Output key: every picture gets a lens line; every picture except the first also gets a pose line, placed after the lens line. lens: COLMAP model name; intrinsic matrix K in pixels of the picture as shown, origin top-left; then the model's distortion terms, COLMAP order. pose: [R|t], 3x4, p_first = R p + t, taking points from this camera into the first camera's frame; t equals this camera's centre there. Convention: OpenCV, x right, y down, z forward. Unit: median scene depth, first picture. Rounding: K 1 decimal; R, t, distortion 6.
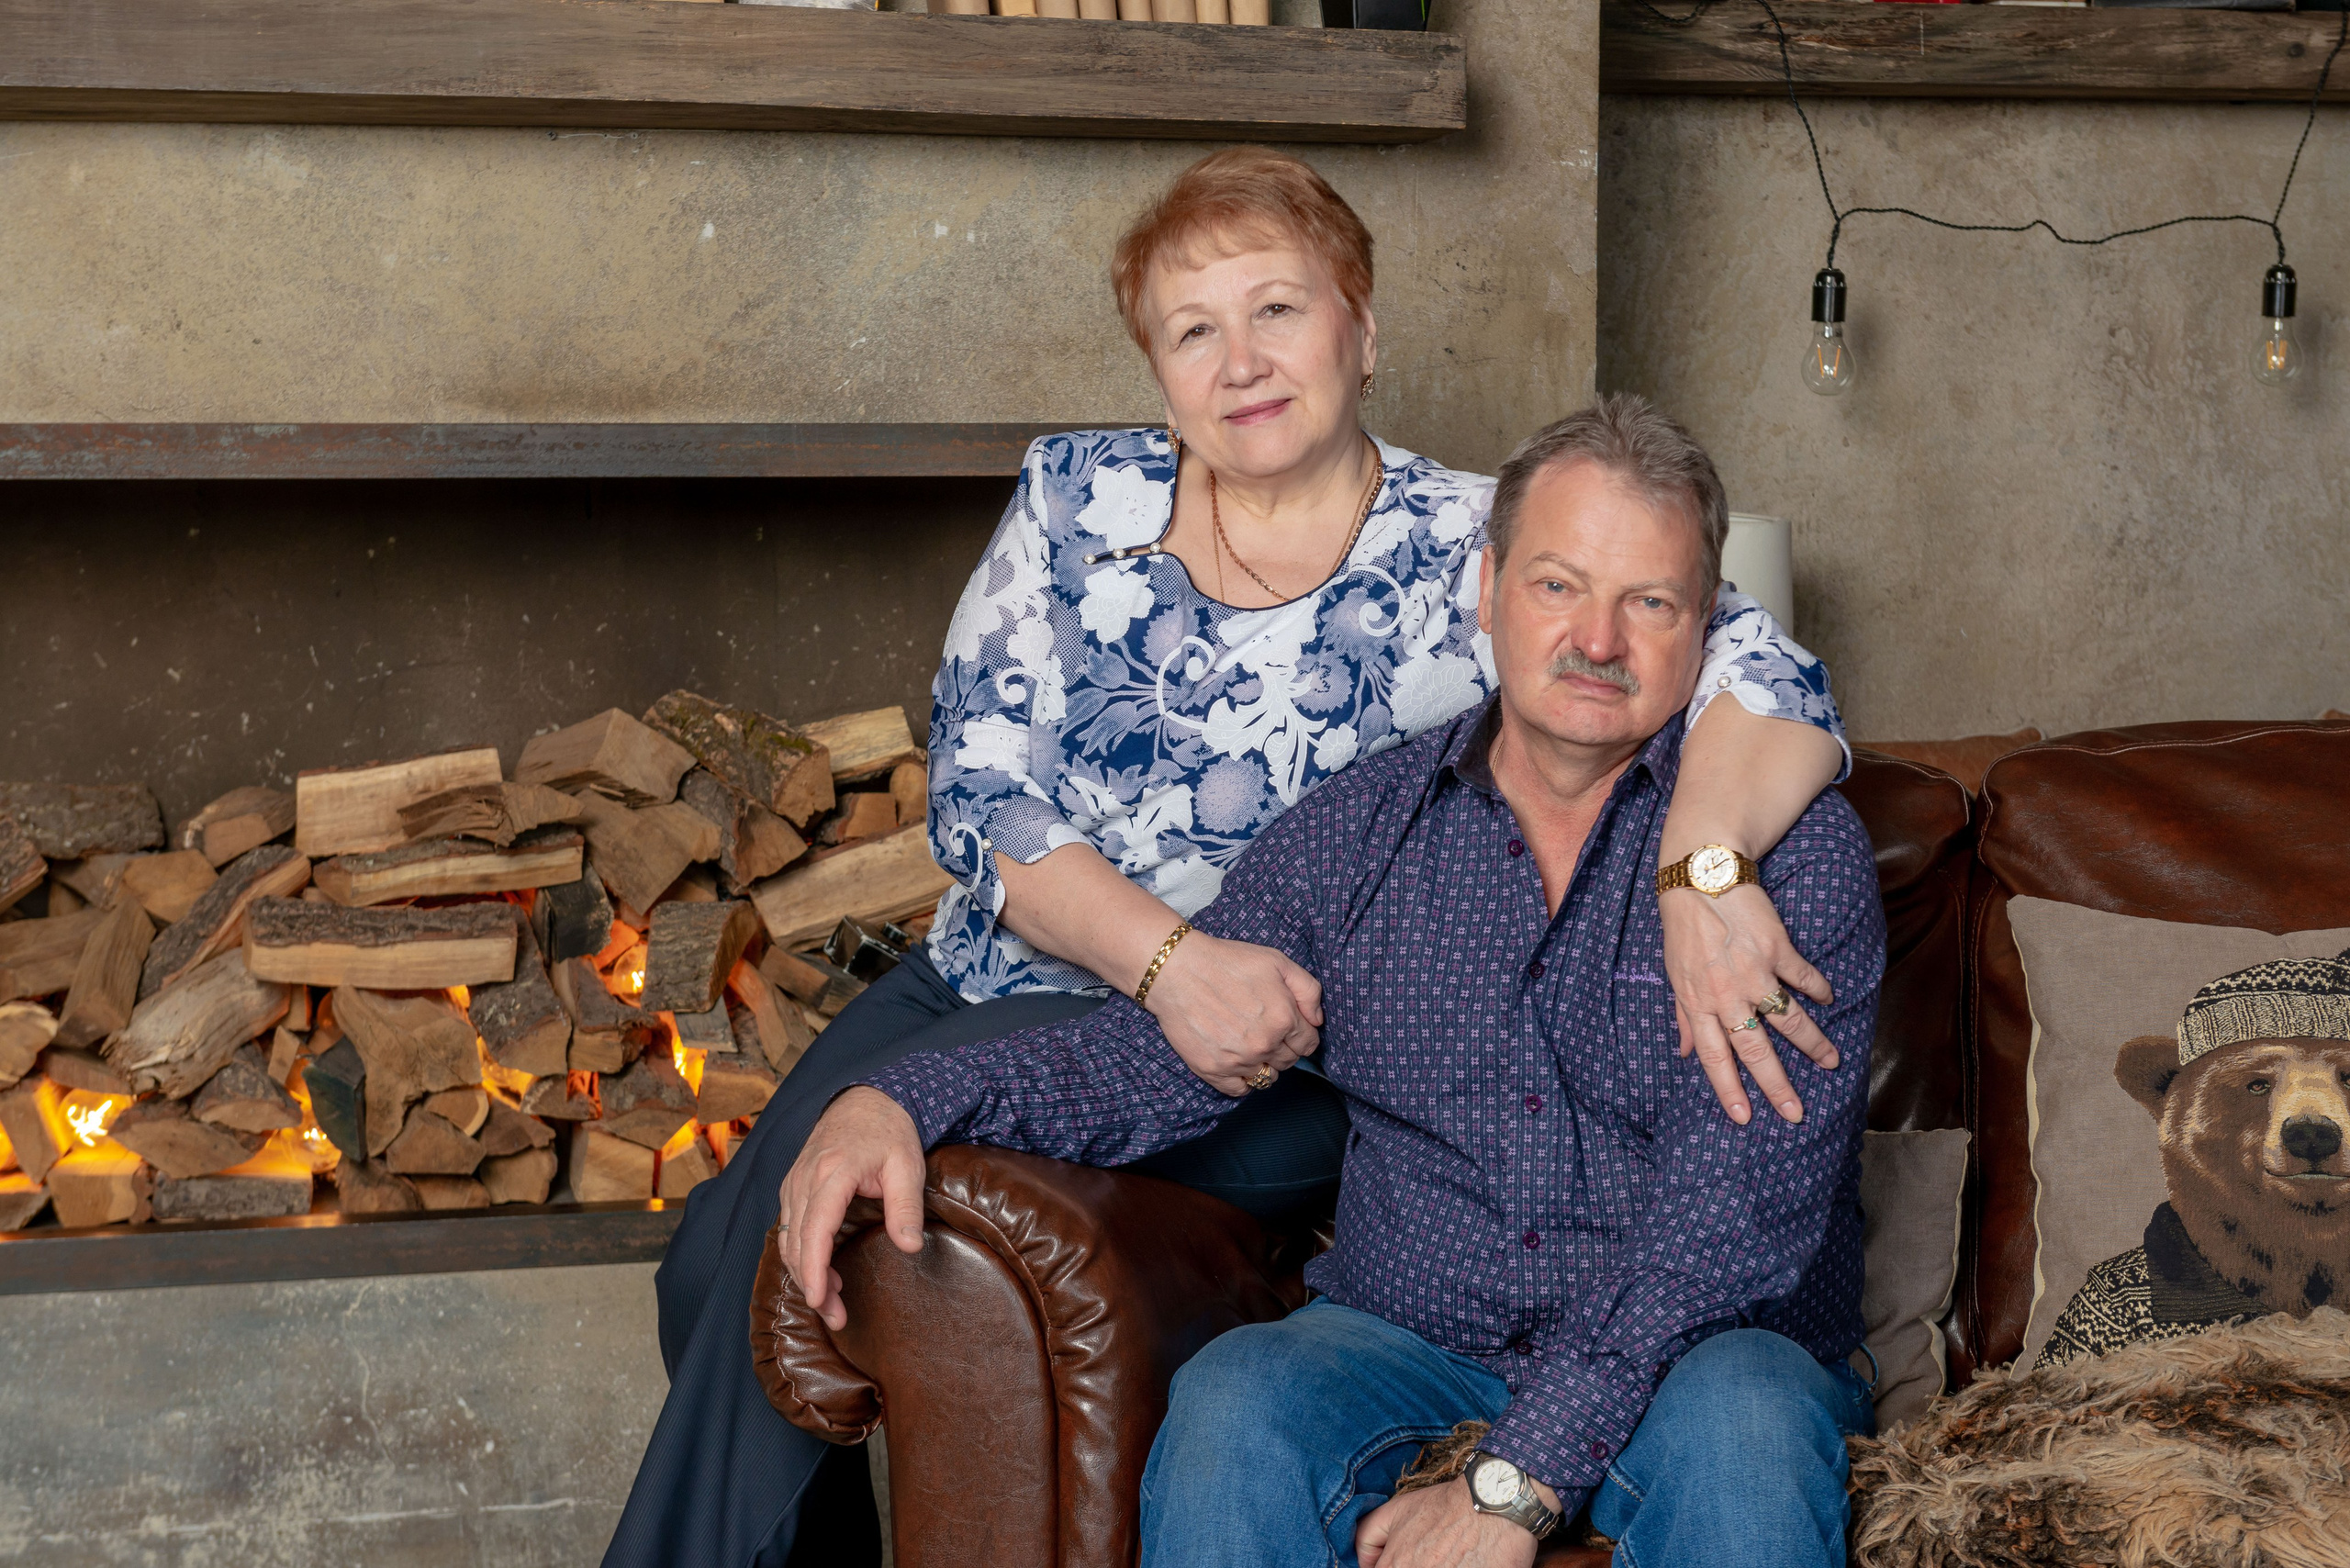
lens RADIAL K [[4062.5, 0, 1175.0], [0, 4062.5, 784.0], [0, 0, 1]] dist [0.044215, -0.187842]
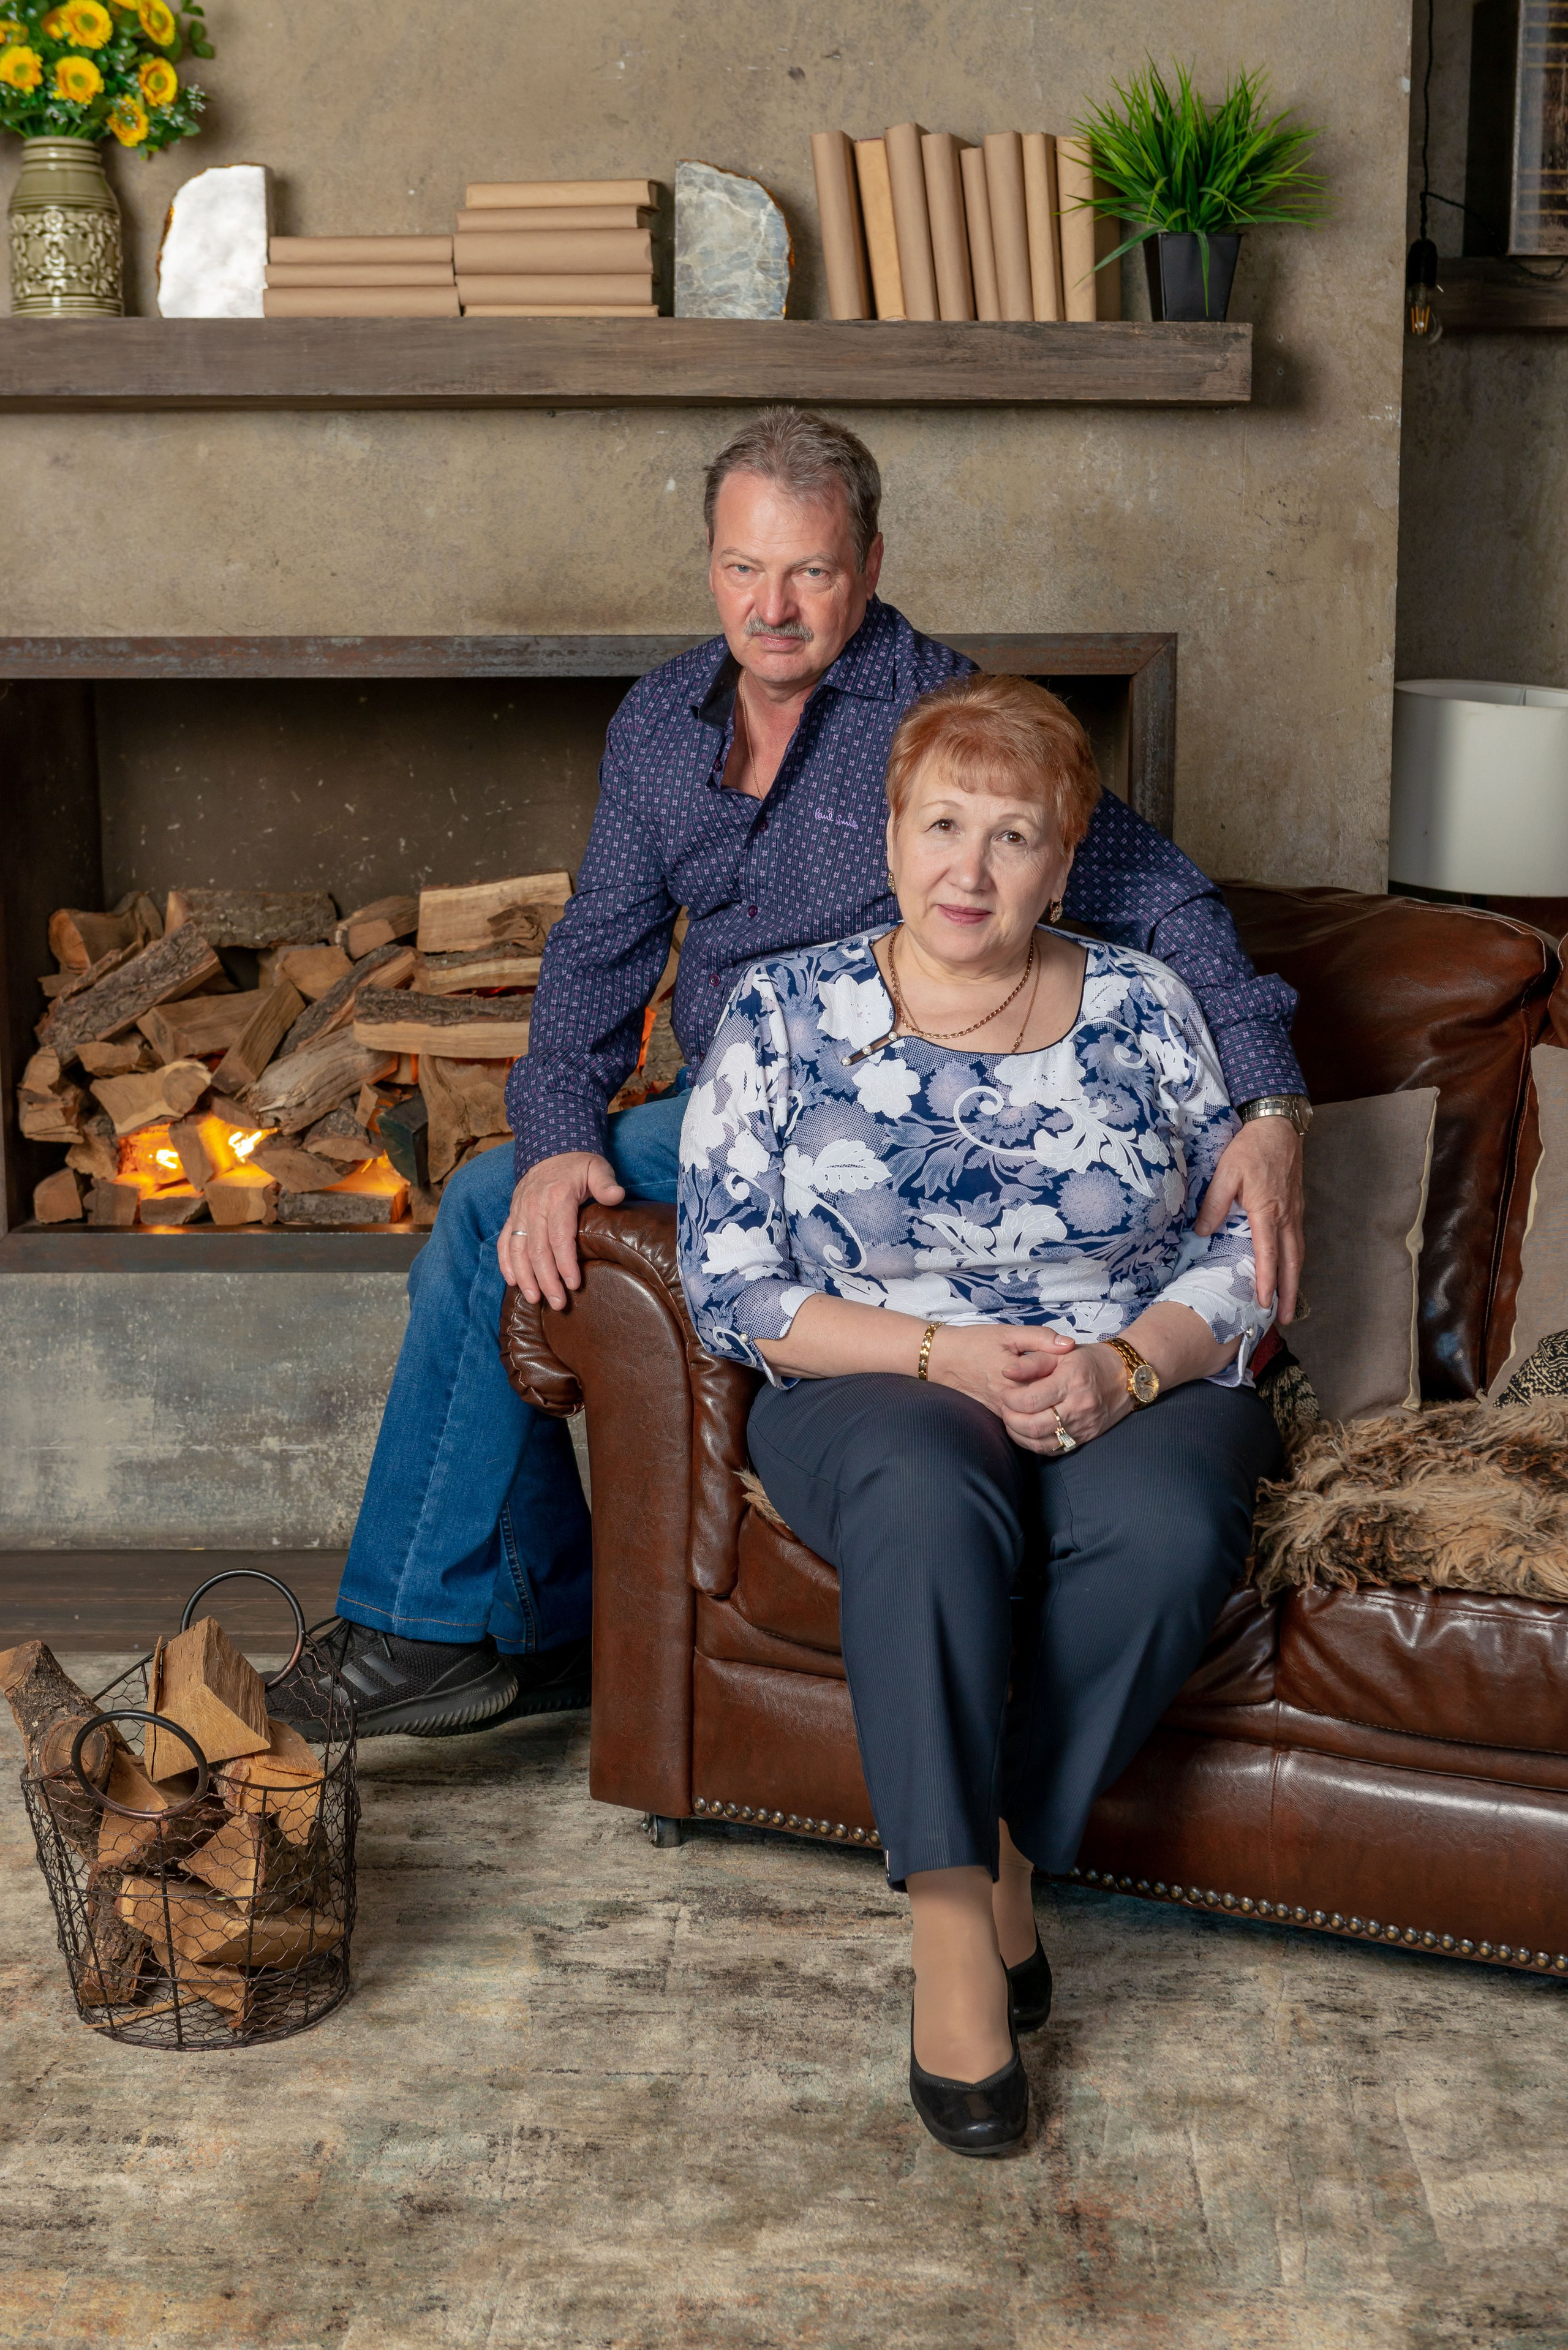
lens RADIAL K [[3737.9, 0, 795.4], [0, 3737.9, 1175.5], [0, 0, 1]] dist [0.026806, -0.075598]
pose [[0.963487, 0.045289, -0.263897, 0.242450], [-0.018573, 0.994522, 0.102865, -0.039755], [0.267110, -0.094207, 0.959050, -0.149468]]
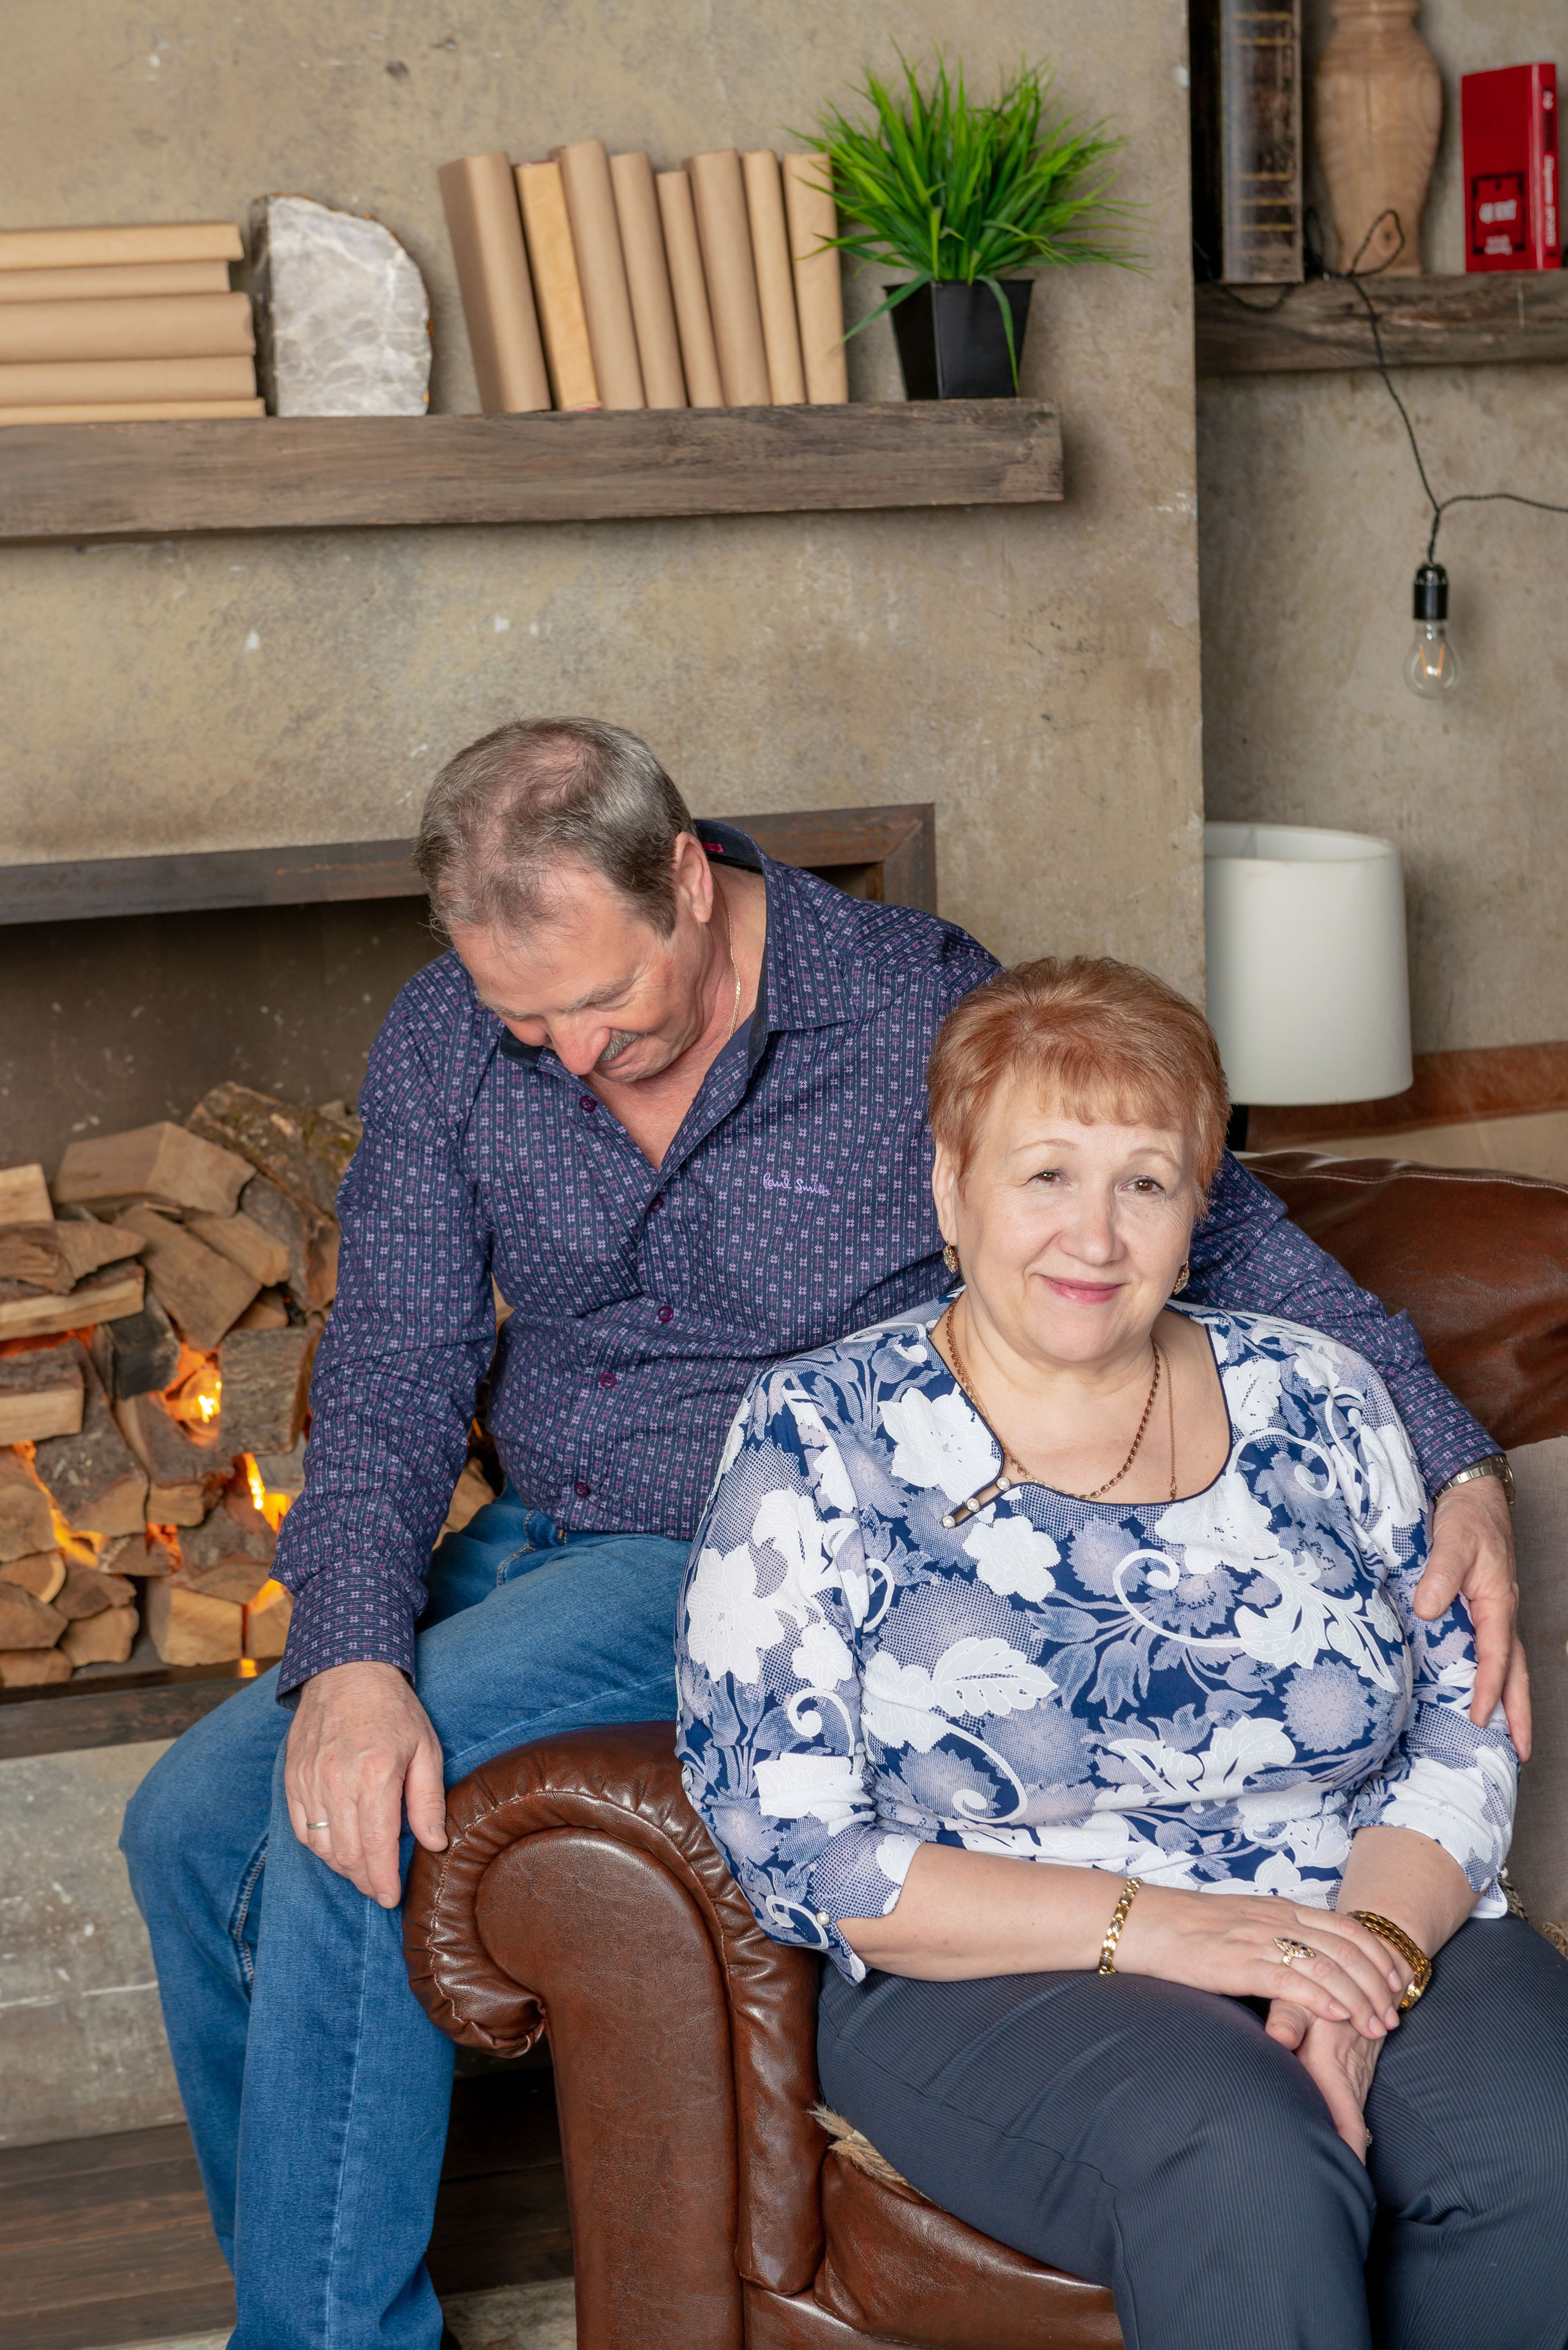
lens RADIAL K [[4312.7, 0, 791.6], [0, 4312.7, 1173.1], [0, 0, 1]] dist [0.045104, -0.311195]
pose [[0.998326, -0.045997, 0.035056, -0.031459], [0.042546, 0.994707, 0.093535, -0.100032], [-0.039173, -0.091887, 0.994999, 0.004841]]
